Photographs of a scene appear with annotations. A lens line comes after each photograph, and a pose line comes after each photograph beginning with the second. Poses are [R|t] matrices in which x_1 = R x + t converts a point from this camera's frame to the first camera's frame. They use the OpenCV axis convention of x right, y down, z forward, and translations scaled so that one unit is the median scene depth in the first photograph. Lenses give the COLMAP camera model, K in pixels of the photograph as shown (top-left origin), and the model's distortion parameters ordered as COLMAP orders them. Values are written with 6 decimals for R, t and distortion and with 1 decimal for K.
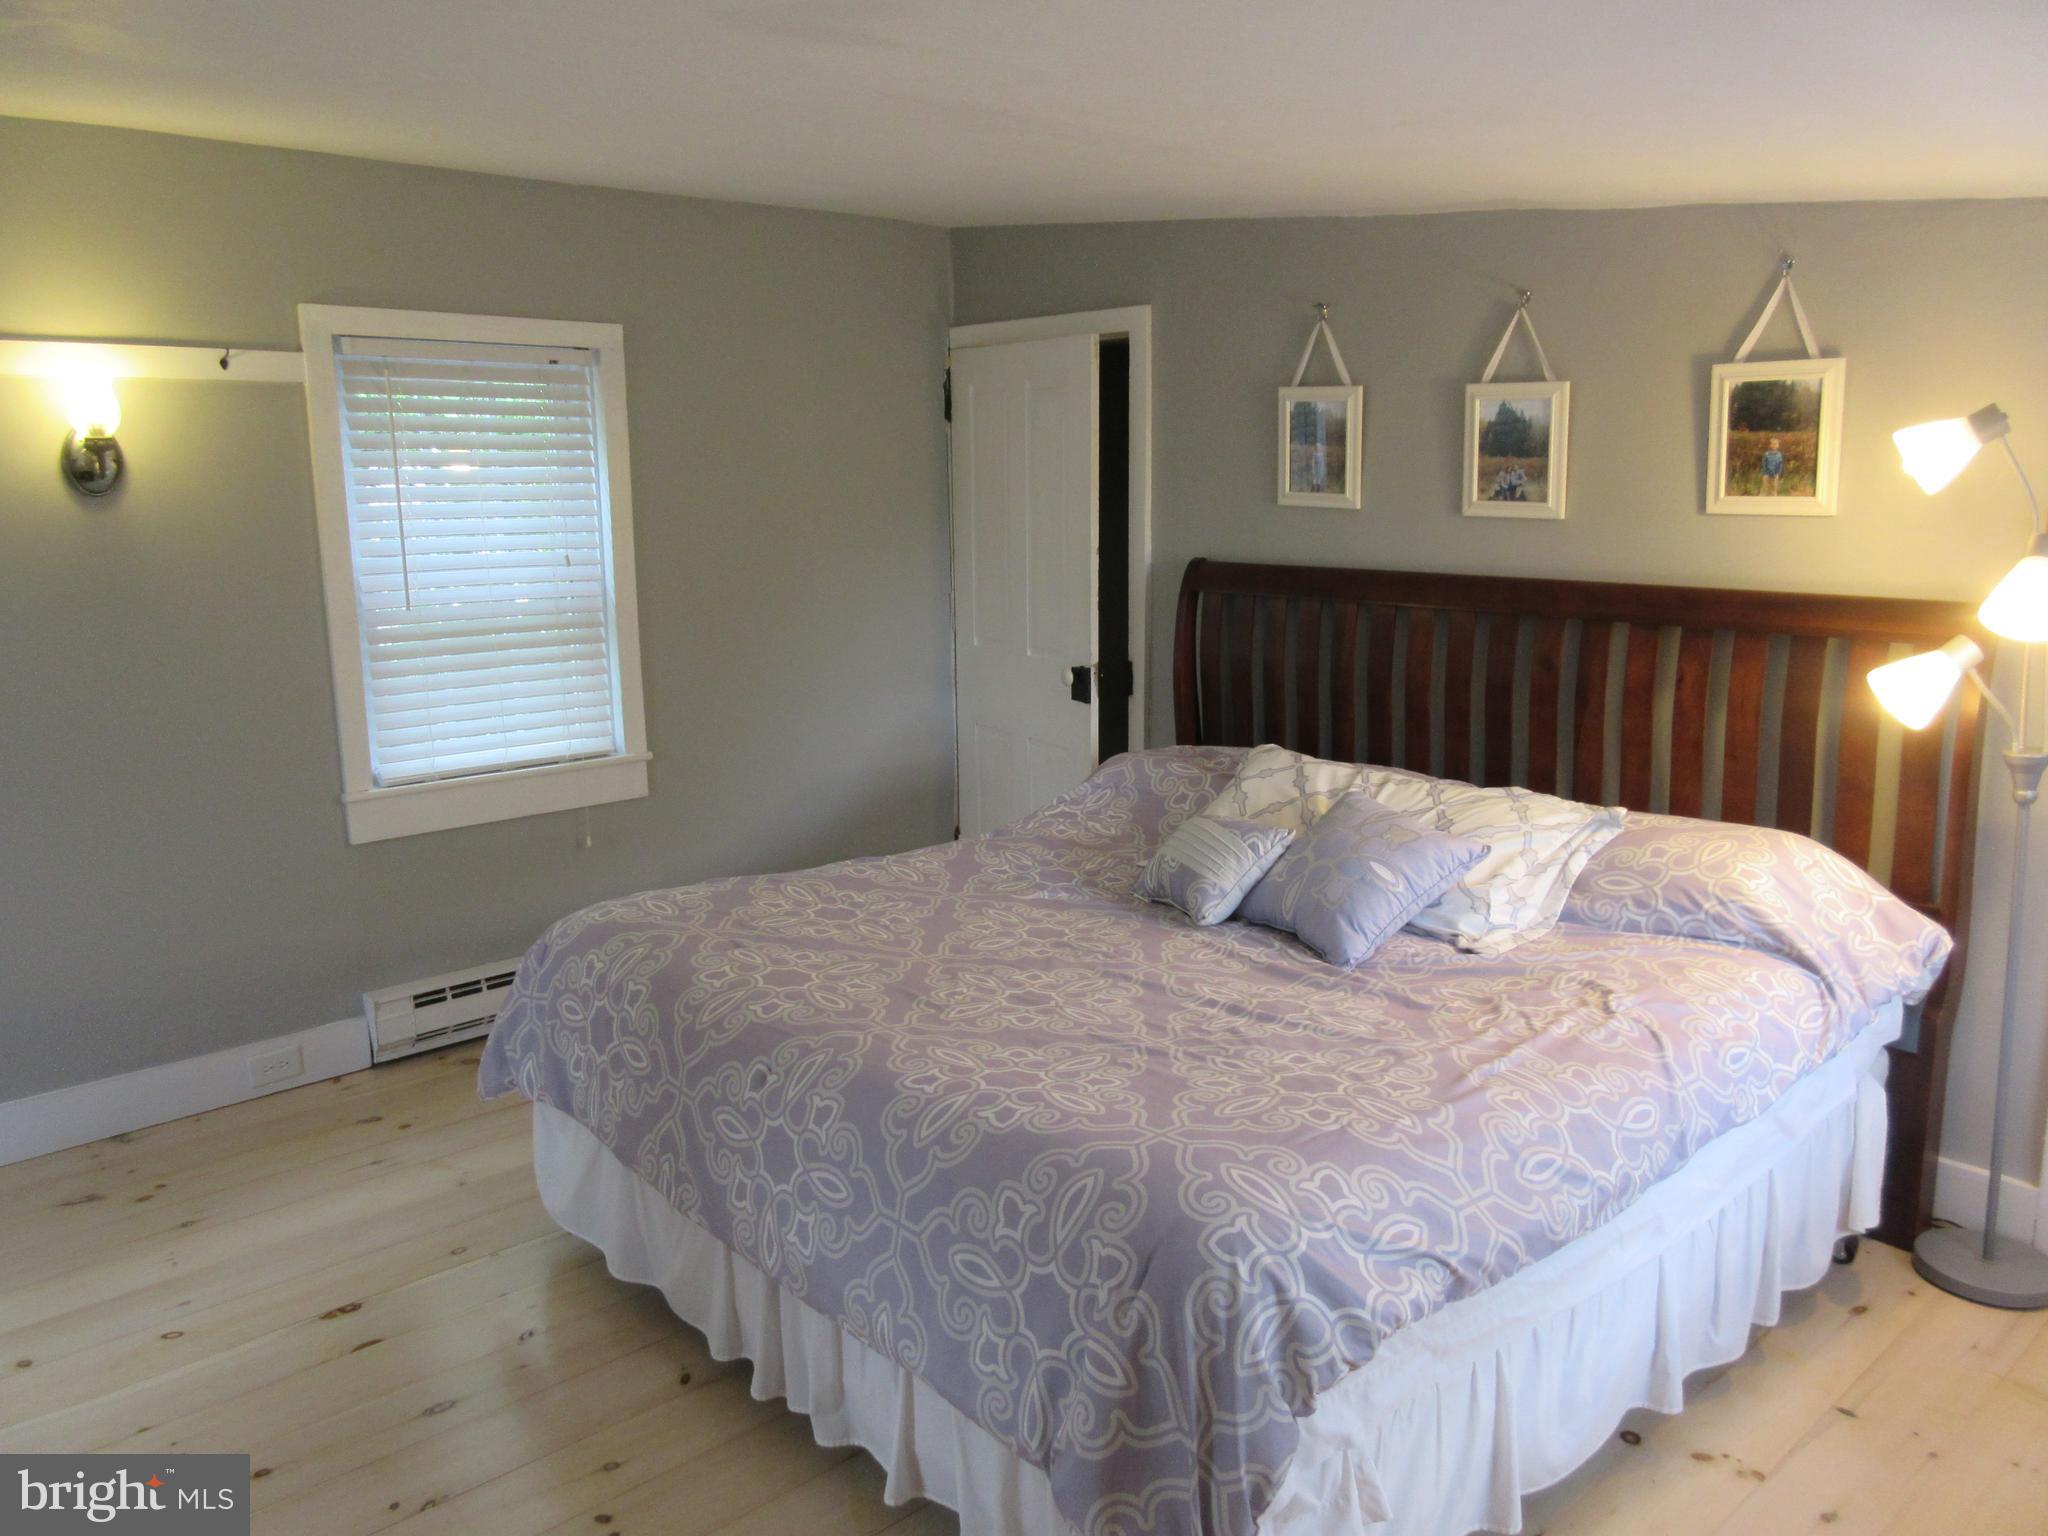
lens RADIAL K [[1528.6, 0, 1021.7], [0, 1528.6, 759.6], [0, 0, 1]] dist [-0.006228, 0.004176]
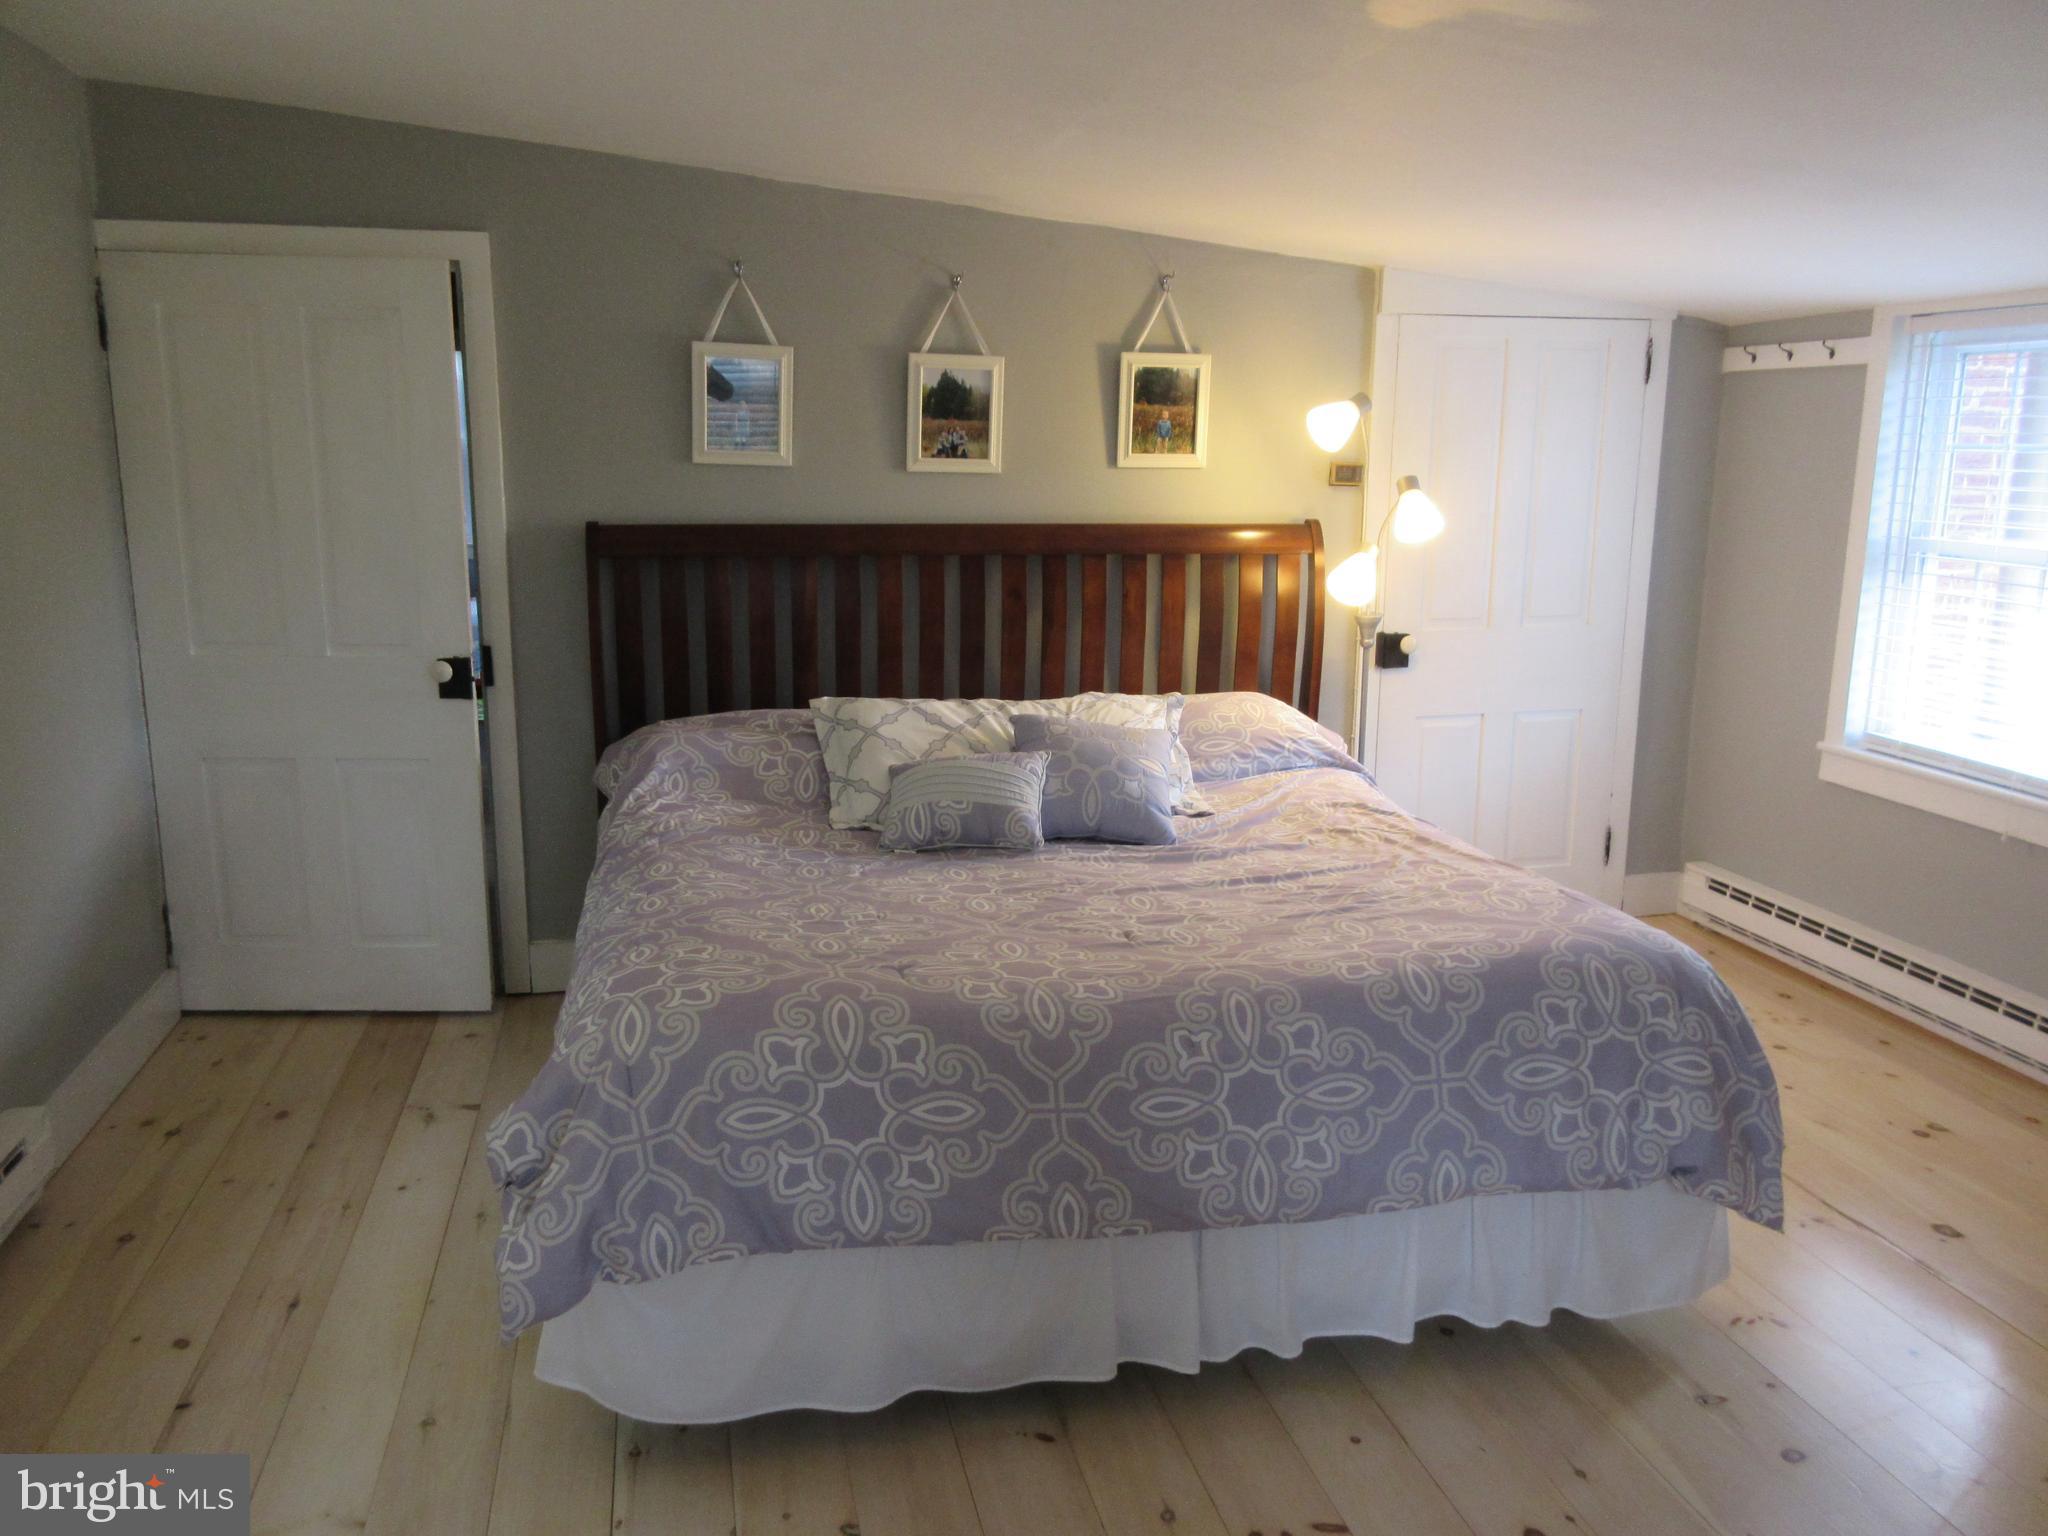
lens RADIAL K [[1528.6, 0, 1021.7], [0, 1528.6, 759.6], [0, 0, 1]] dist [-0.006228, 0.004176]
pose [[0.490532, -0.163264, 0.855993, -0.786537], [0.150675, 0.983388, 0.101217, -0.063138], [-0.858298, 0.079327, 0.506983, 0.451560]]
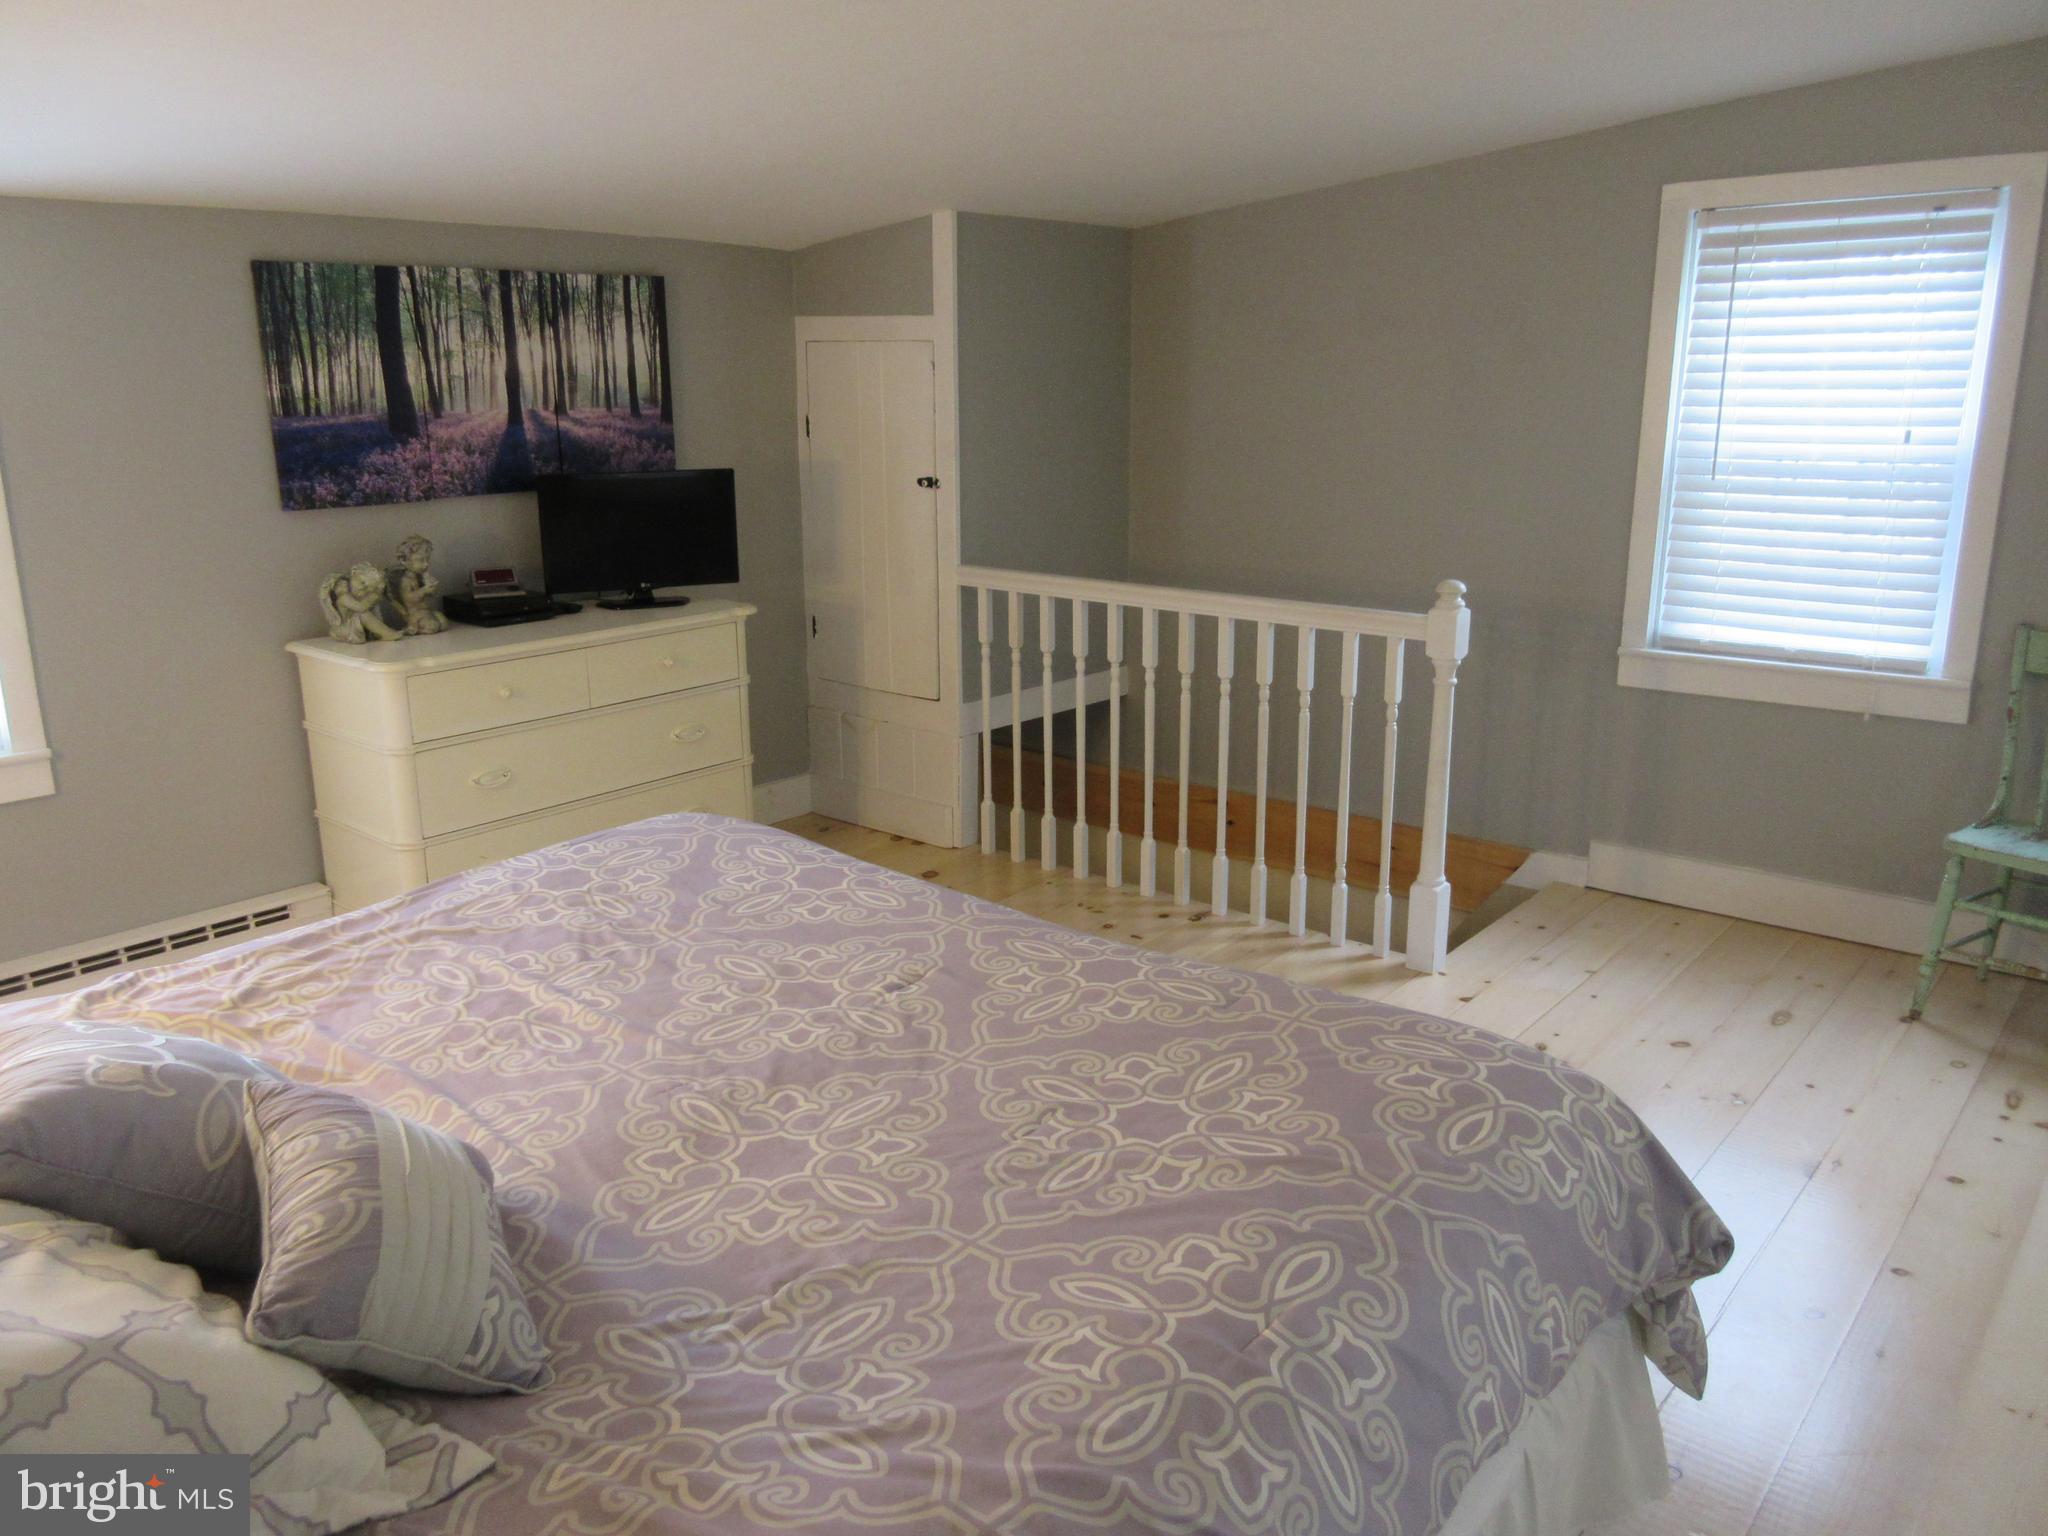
lens RADIAL K [[1528.6, 0, 1021.7], [0, 1528.6, 759.6], [0, 0, 1]] dist [-0.006228, 0.004176]
pose [[-0.991146, 0.049878, -0.123055, -0.012964], [-0.007423, 0.904497, 0.426415, -0.259726], [0.132572, 0.423553, -0.896118, 1.430760]]
